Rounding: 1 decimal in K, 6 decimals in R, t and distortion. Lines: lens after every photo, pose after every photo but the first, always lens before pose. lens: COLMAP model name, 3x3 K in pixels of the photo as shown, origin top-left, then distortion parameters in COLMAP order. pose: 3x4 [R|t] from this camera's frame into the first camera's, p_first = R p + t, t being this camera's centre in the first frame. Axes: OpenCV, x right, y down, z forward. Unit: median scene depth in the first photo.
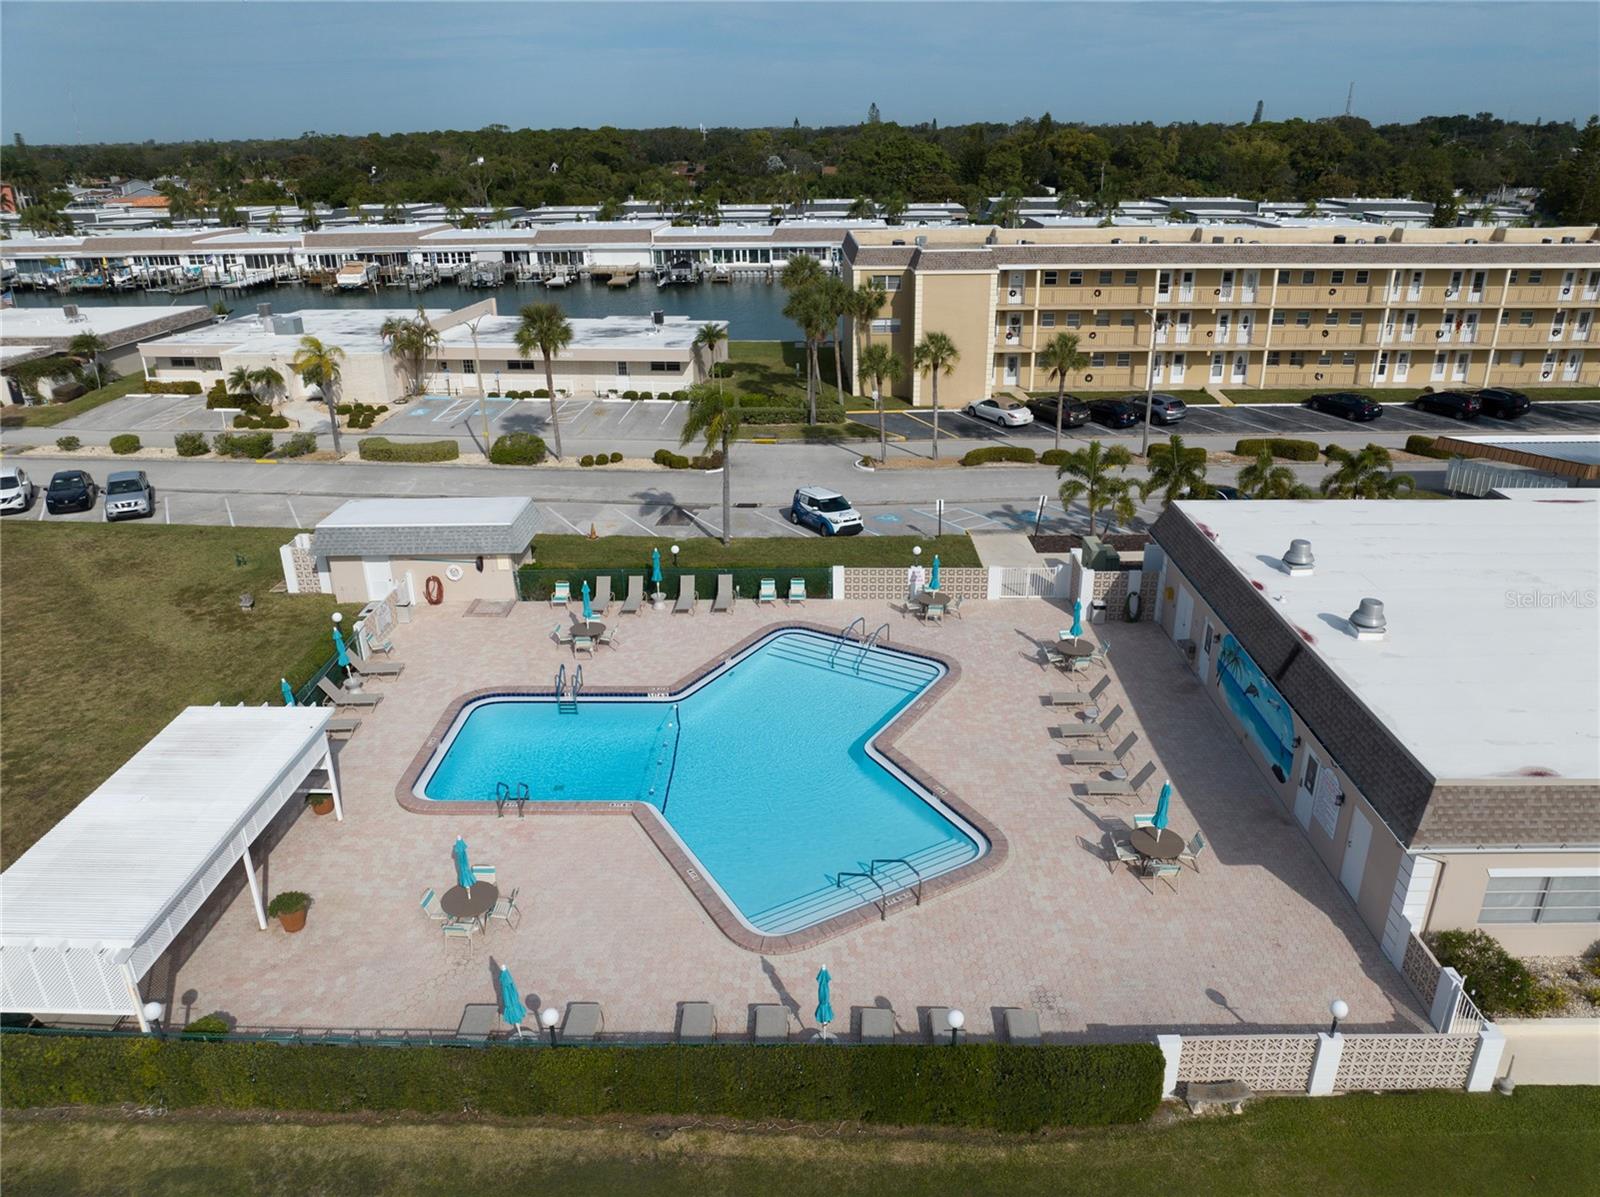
lens RADIAL K [[1128.0, 0, 809.0], [0, 1128.0, 602.0], [0, 0, 1]] dist [-0.036511, 0.001059]
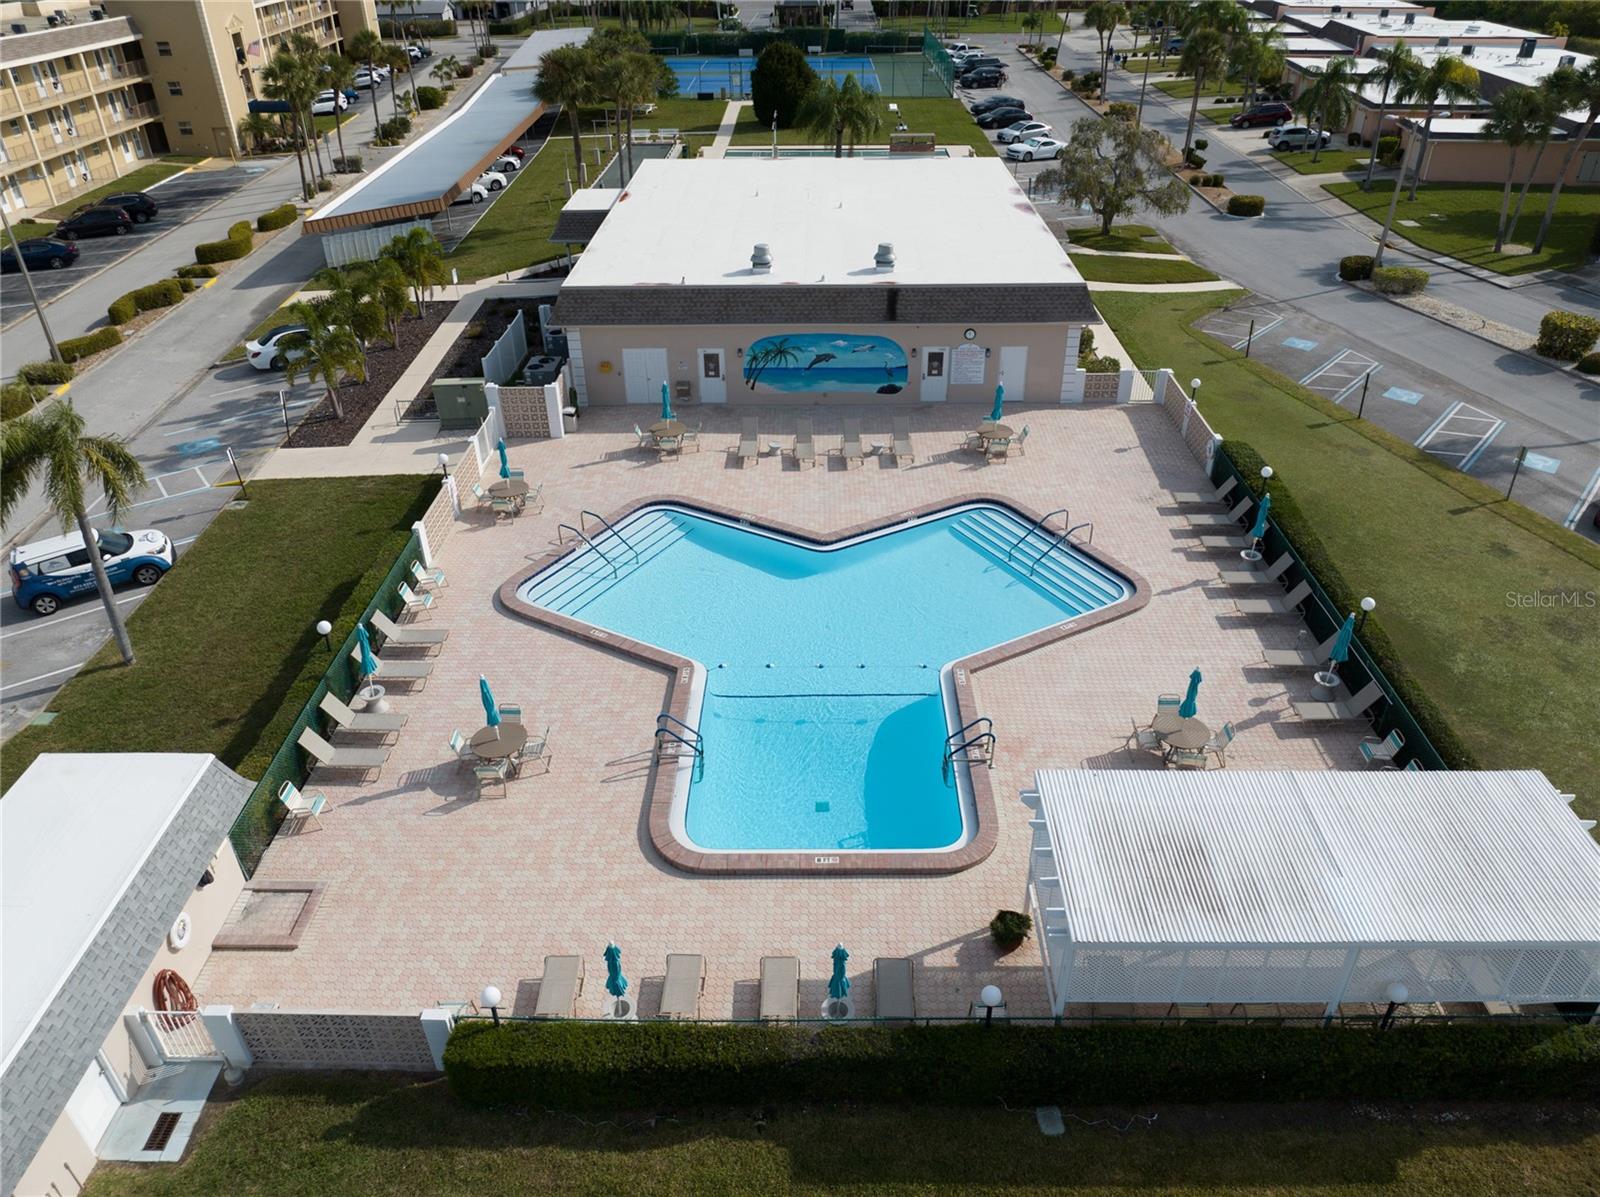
lens RADIAL K [[1128.0, 0, 809.0], [0, 1128.0, 602.0], [0, 0, 1]] dist [-0.036511, 0.001059]
pose [[-0.005129, -0.527446, 0.849573, -0.350471], [0.390022, 0.781245, 0.487380, -0.139516], [-0.920791, 0.333852, 0.201708, 0.347655]]
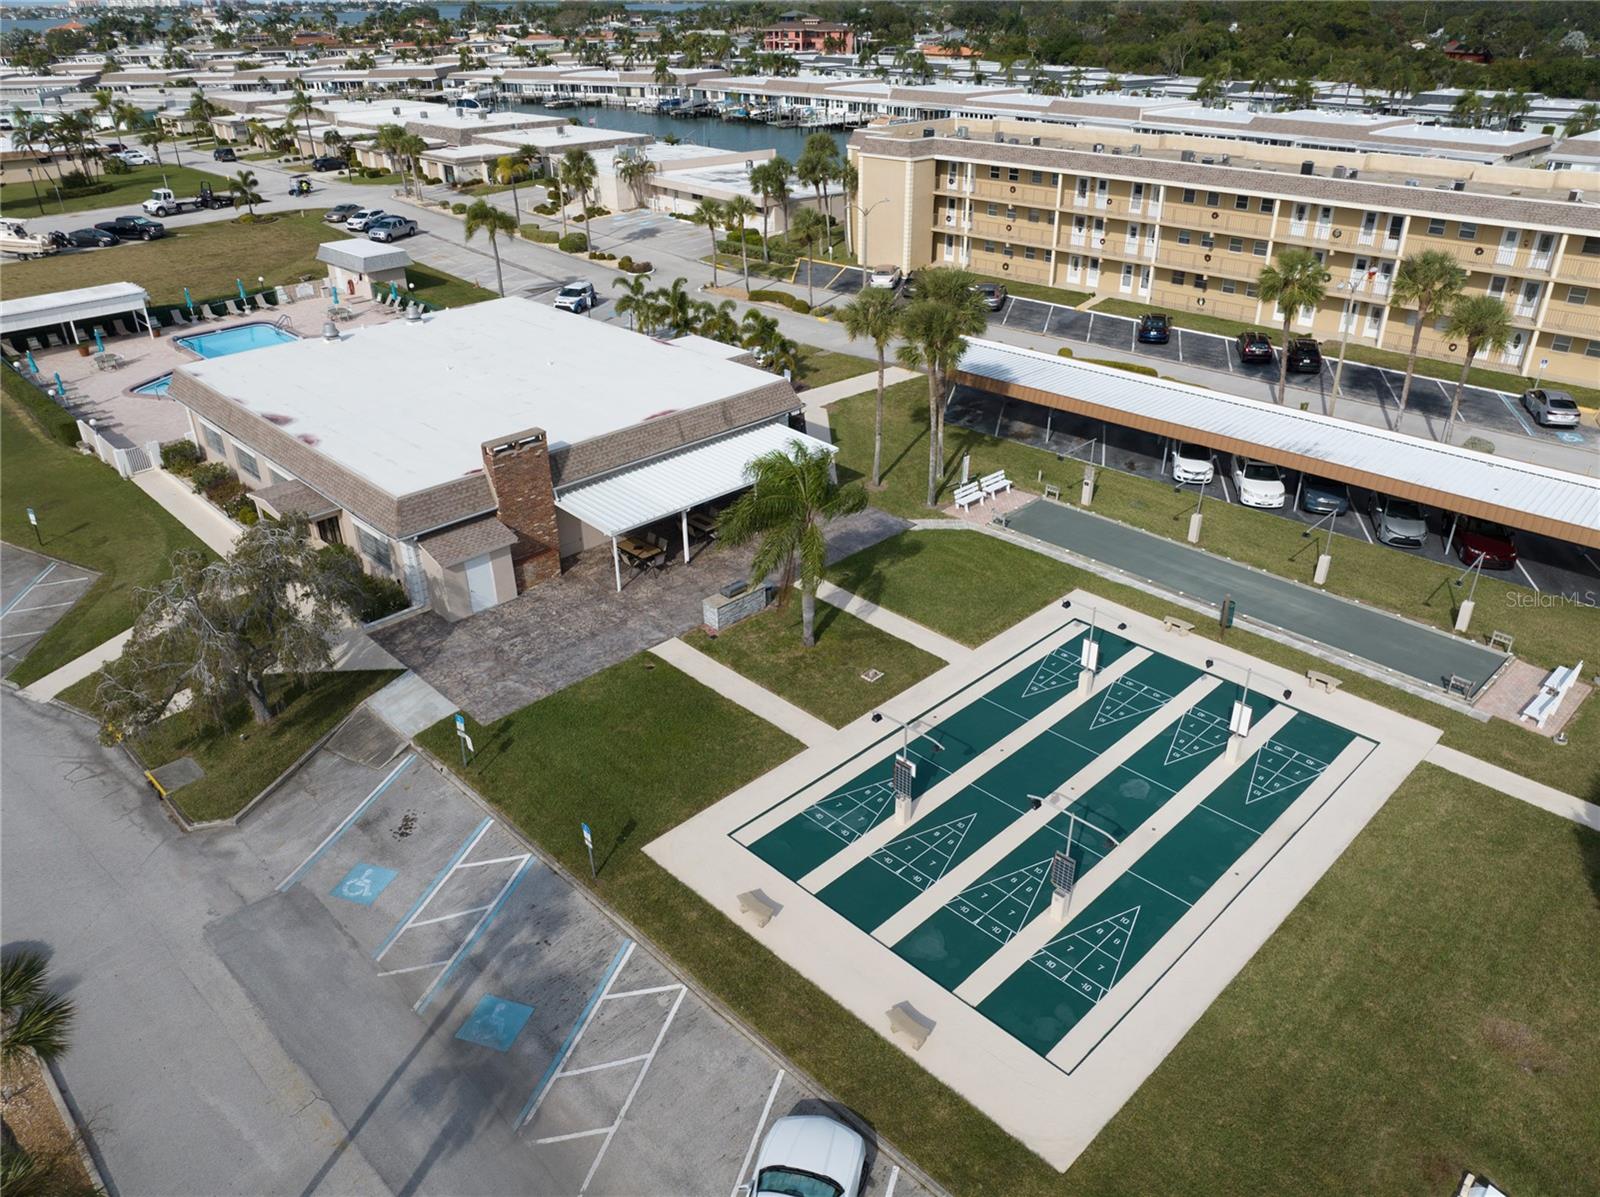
lens RADIAL K [[1128.0, 0, 809.0], [0, 1128.0, 602.0], [0, 0, 1]] dist [-0.036511, 0.001059]
pose [[0.713990, 0.340221, -0.611938, 0.919942], [-0.268805, 0.940223, 0.209104, -0.065463], [0.646500, 0.015194, 0.762763, 0.016324]]
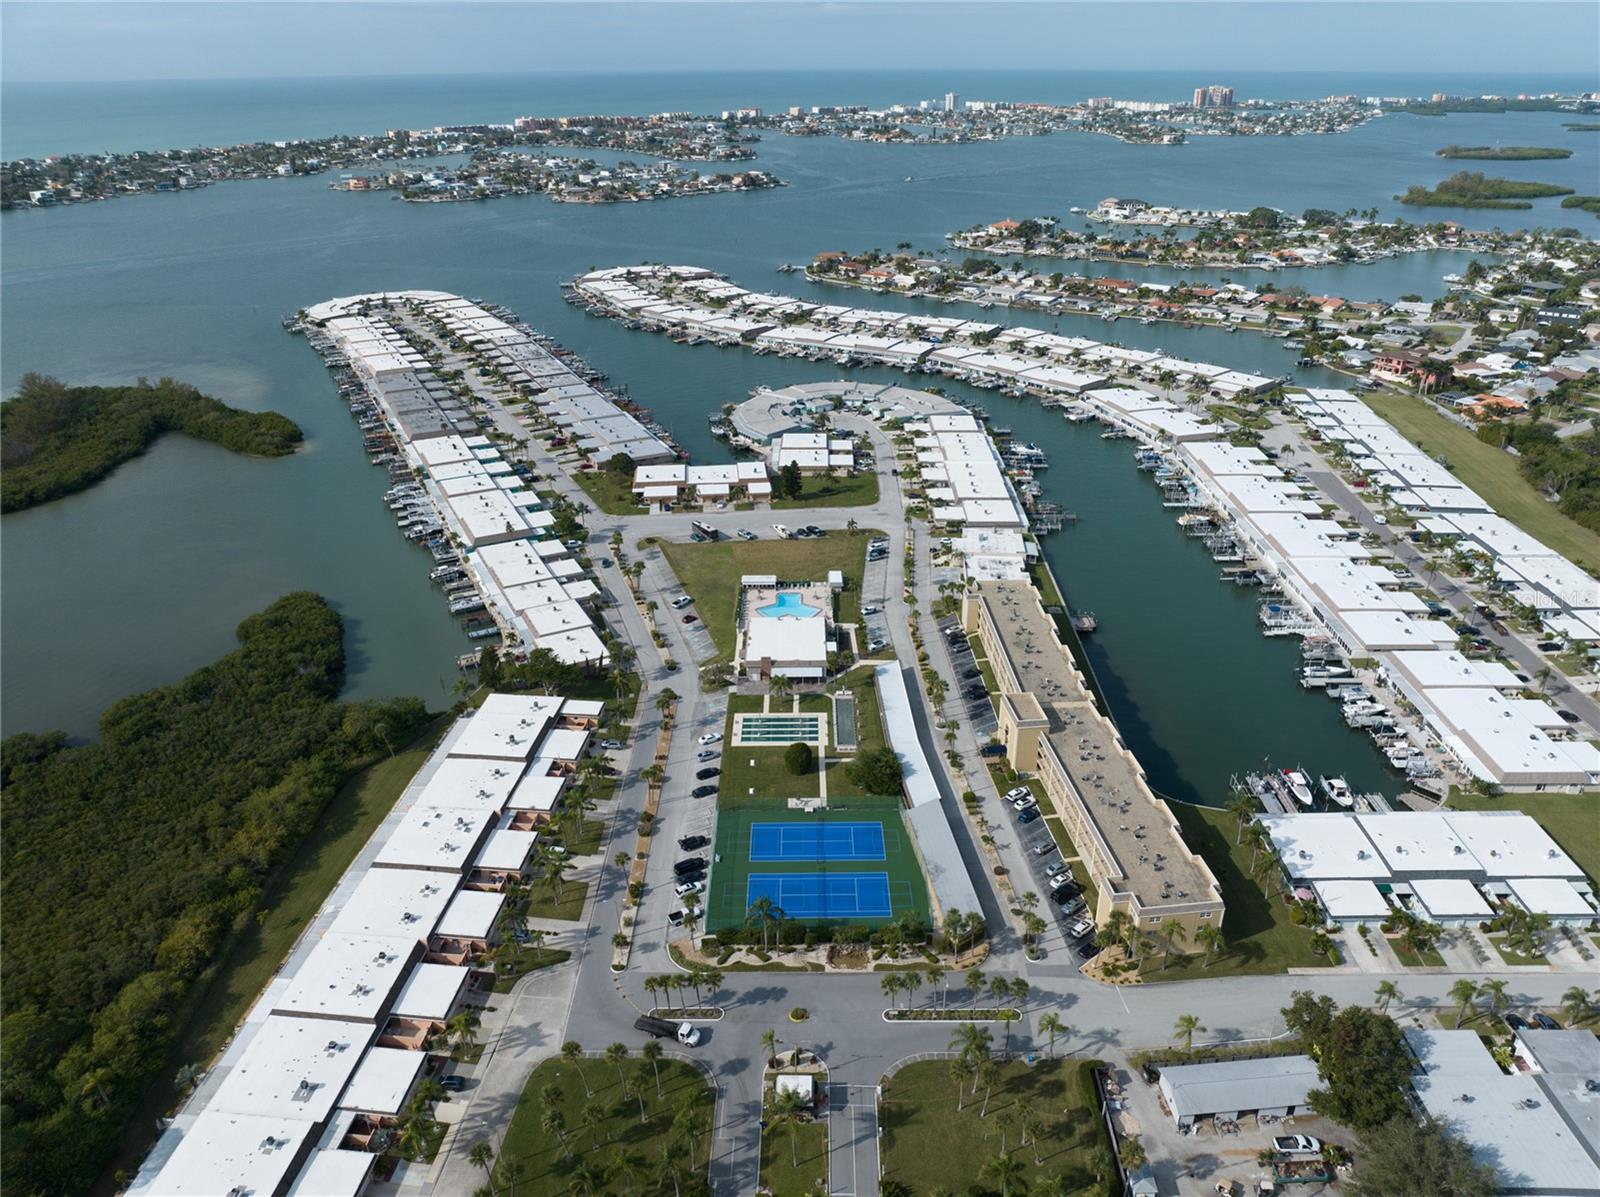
lens RADIAL K [[1127.9, 0, 810.6], [0, 1127.9, 599.5], [0, 0, 1]] dist [-0.022327, -0.034738]
pose [[0.019253, 0.441973, -0.896822, 3.474342], [-0.379092, 0.833237, 0.402499, -1.571703], [0.925159, 0.332229, 0.183591, -0.231581]]
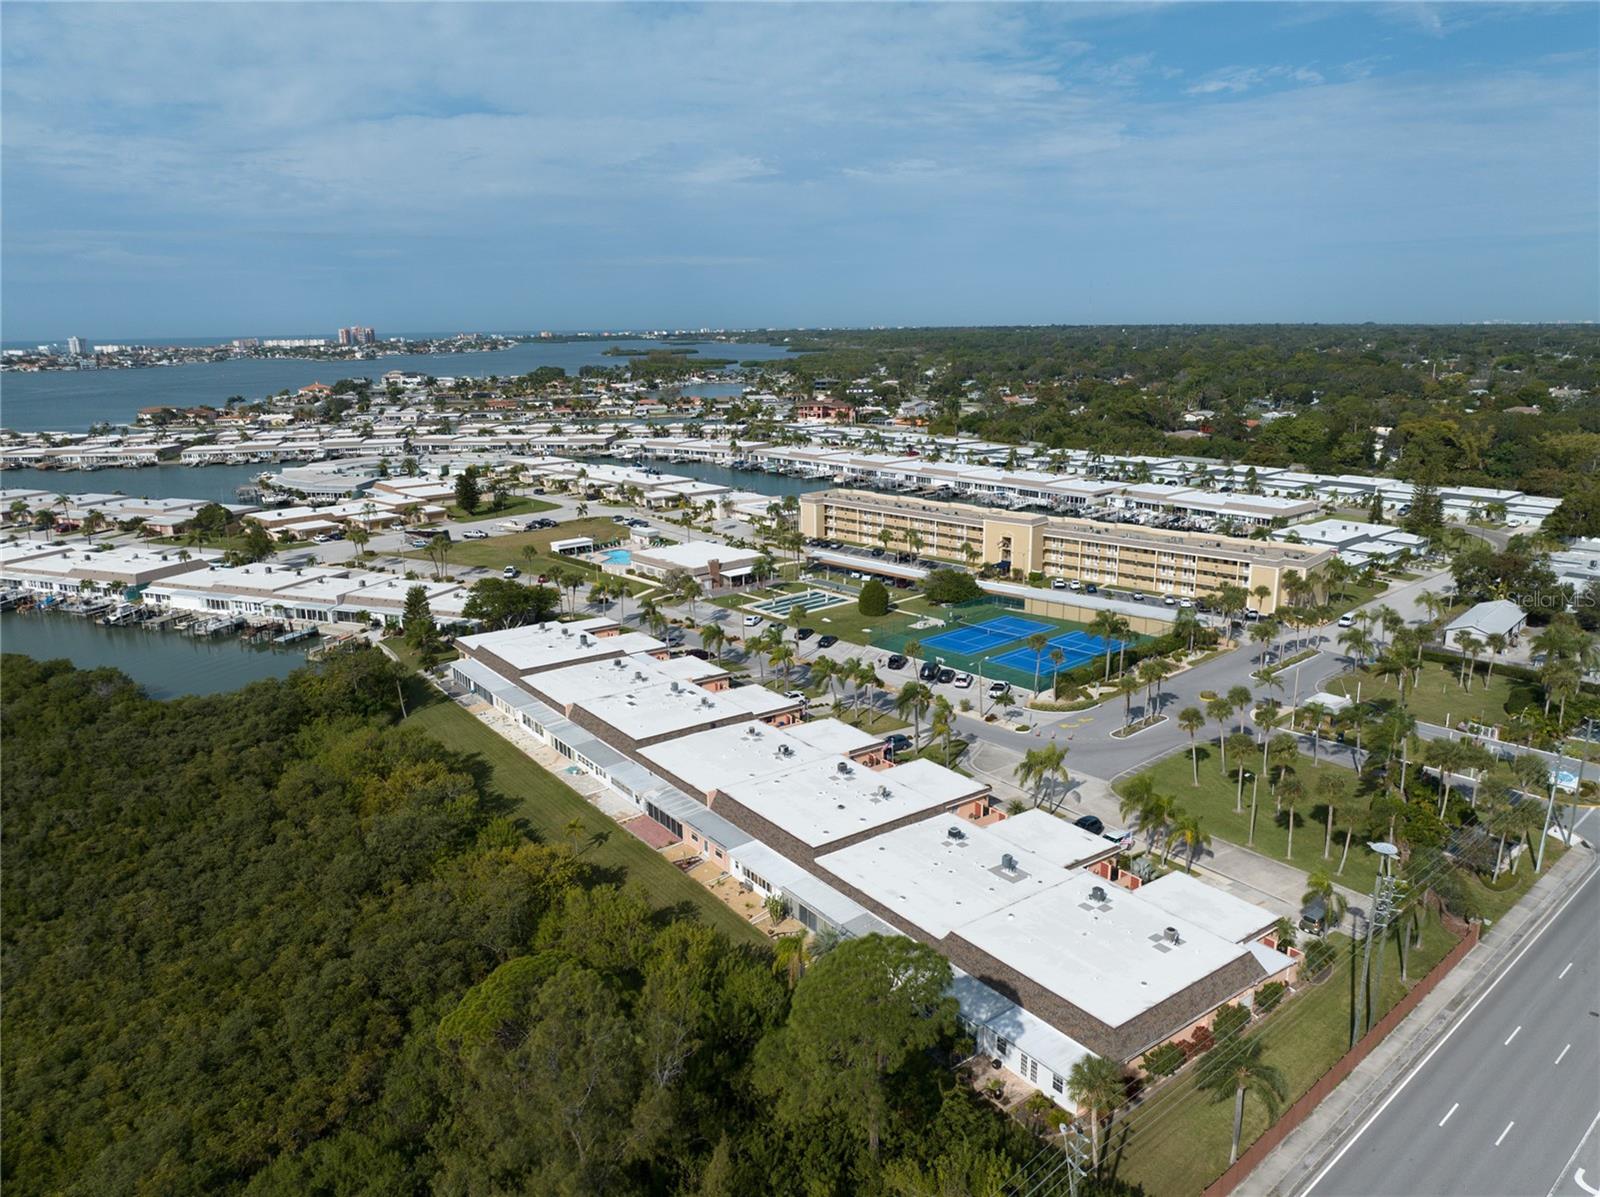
lens RADIAL K [[1128.0, 0, 809.0], [0, 1128.0, 602.0], [0, 0, 1]] dist [-0.036511, 0.001059]
pose [[0.681212, 0.178822, -0.709910, 2.763253], [-0.277617, 0.960380, -0.024481, 0.120229], [0.677406, 0.213760, 0.703866, -1.562301]]
